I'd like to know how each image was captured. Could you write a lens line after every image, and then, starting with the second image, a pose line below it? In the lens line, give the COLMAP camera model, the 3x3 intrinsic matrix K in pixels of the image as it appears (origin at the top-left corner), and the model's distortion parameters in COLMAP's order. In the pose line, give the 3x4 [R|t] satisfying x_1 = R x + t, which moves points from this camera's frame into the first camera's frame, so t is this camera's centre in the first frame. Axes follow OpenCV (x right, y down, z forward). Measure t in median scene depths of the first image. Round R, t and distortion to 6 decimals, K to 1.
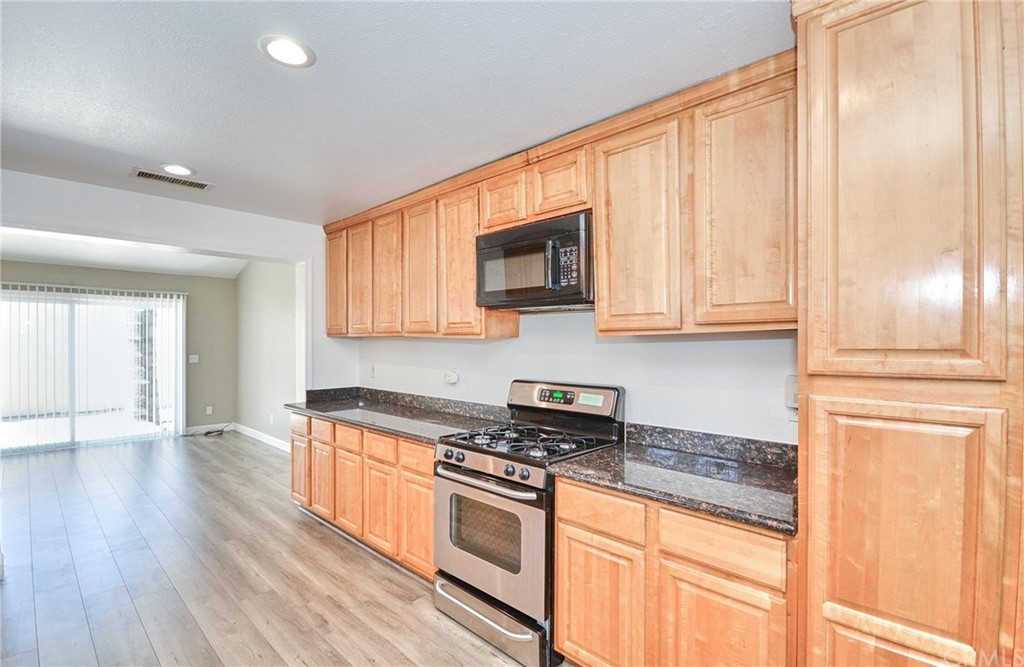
lens RADIAL K [[482.9, 0, 512.4], [0, 482.9, 343.3], [0, 0, 1]] dist [0.000417, 0.000347]
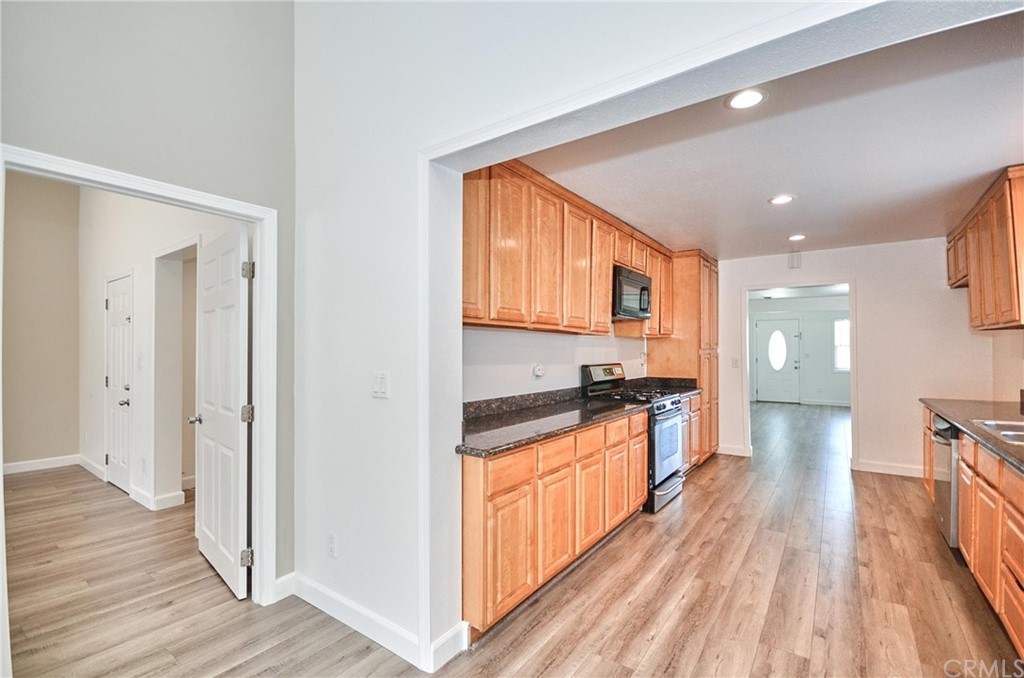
lens RADIAL K [[468.4, 0, 520.5], [0, 468.4, 348.6], [0, 0, 1]] dist [-0.003217, -0.000559]
pose [[-0.179840, 0.005661, 0.983680, -1.469451], [0.005461, 0.999974, -0.004757, 0.035641], [-0.983681, 0.004516, -0.179866, 1.613985]]
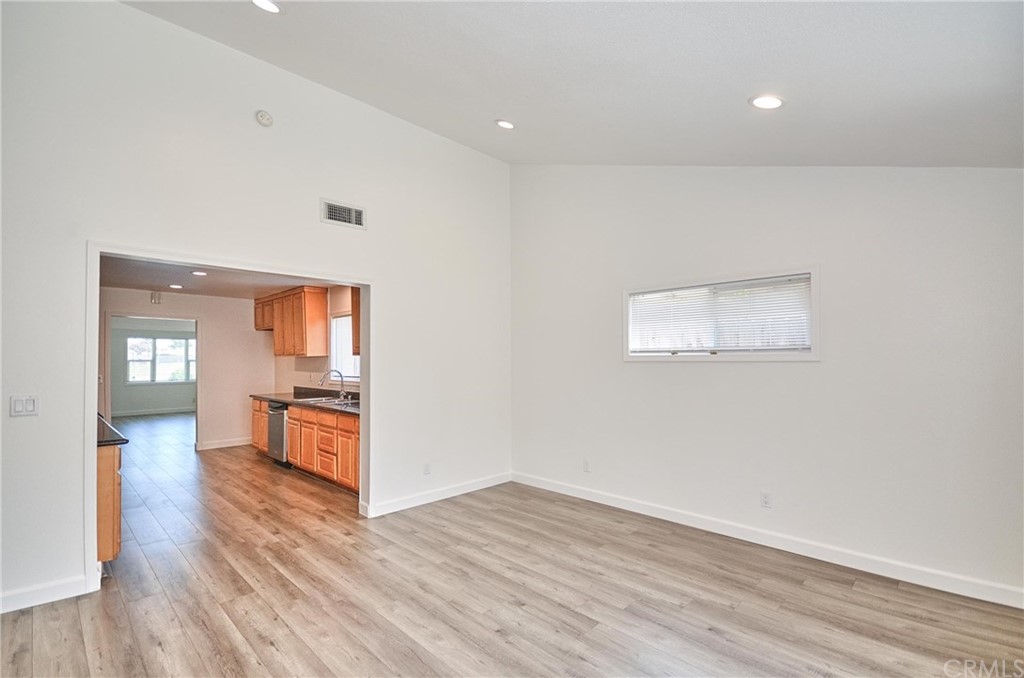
lens RADIAL K [[468.4, 0, 520.5], [0, 468.4, 348.6], [0, 0, 1]] dist [-0.003217, -0.000559]
pose [[-0.999971, 0.003860, -0.006539, -1.729715], [0.003999, 0.999764, -0.021347, -0.003683], [0.006455, -0.021373, -0.999751, 2.769334]]
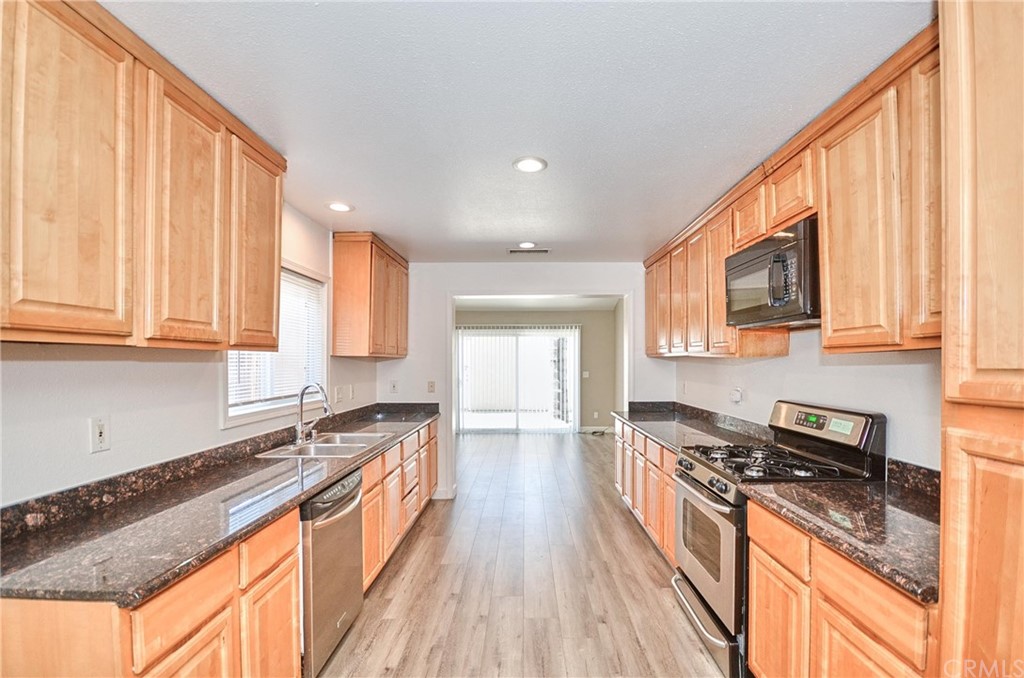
lens RADIAL K [[470.1, 0, 515.4], [0, 470.1, 368.4], [0, 0, 1]] dist [0.000362, -0.000139]
pose [[0.685699, 0.007503, -0.727847, 0.360508], [0.001830, 0.999926, 0.012031, 0.000540], [0.727883, -0.009582, 0.685634, -0.012443]]
